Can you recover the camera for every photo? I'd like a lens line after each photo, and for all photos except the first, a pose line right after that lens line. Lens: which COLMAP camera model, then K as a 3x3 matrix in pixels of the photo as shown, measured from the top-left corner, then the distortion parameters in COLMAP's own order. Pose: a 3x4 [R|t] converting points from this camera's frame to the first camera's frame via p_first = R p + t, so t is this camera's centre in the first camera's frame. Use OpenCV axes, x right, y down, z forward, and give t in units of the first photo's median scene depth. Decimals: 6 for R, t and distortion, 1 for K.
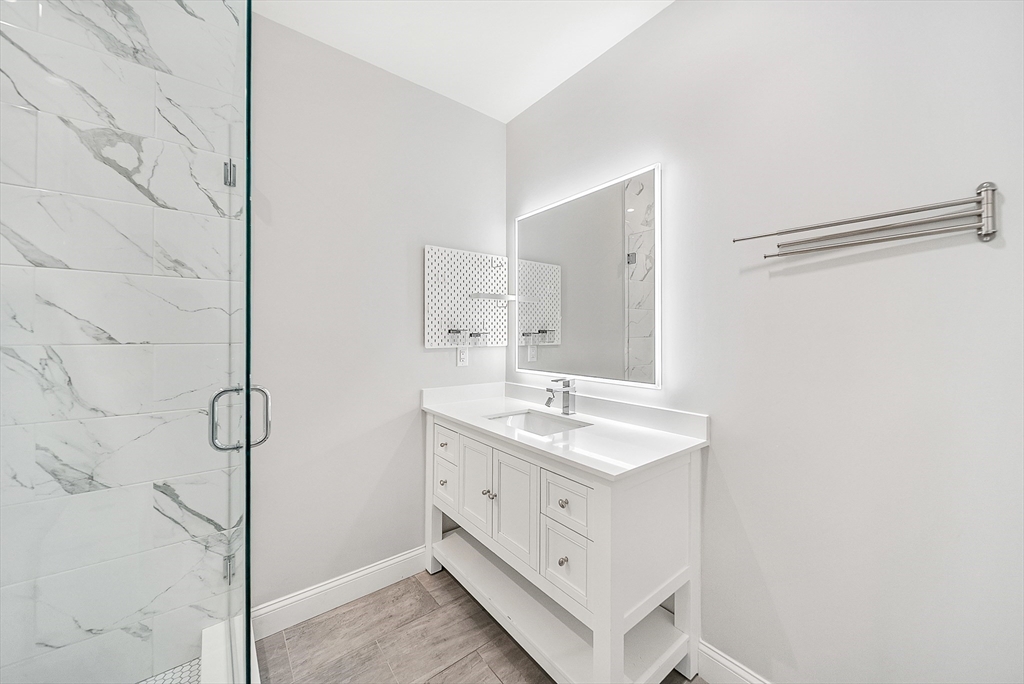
lens RADIAL K [[362.9, 0, 510.5], [0, 362.9, 334.0], [0, 0, 1]] dist [-0.004918, -0.000239]
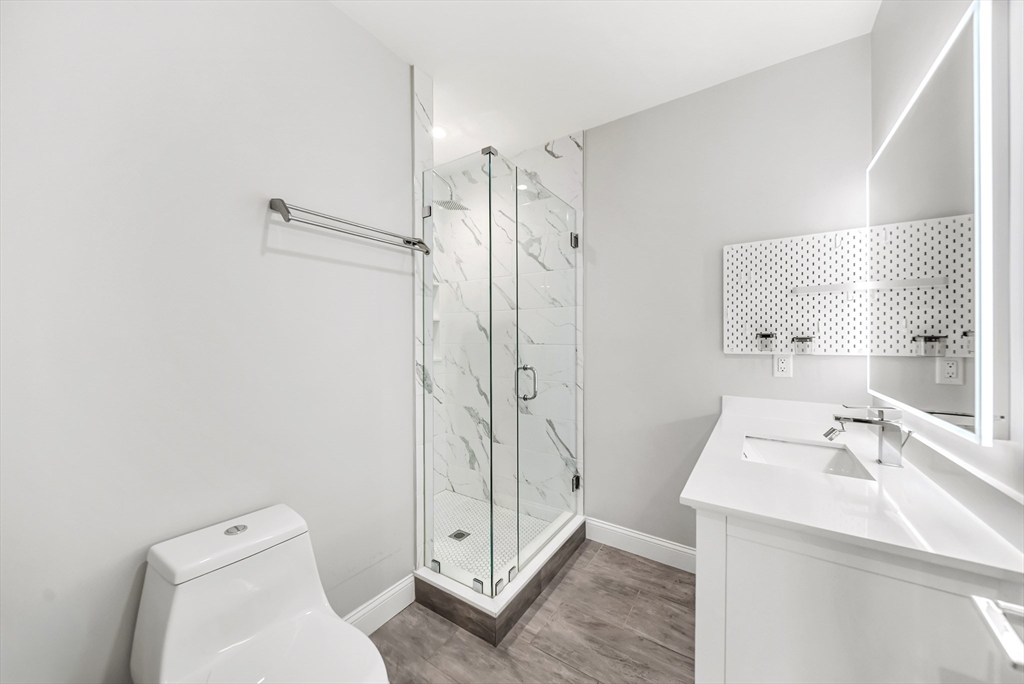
lens RADIAL K [[362.9, 0, 512.7], [0, 362.9, 341.5], [0, 0, 1]] dist [-0.004918, -0.000239]
pose [[0.304637, 0.003670, -0.952461, 0.595850], [0.001323, 0.999990, 0.004277, 0.003186], [0.952467, -0.002563, 0.304630, 0.200769]]
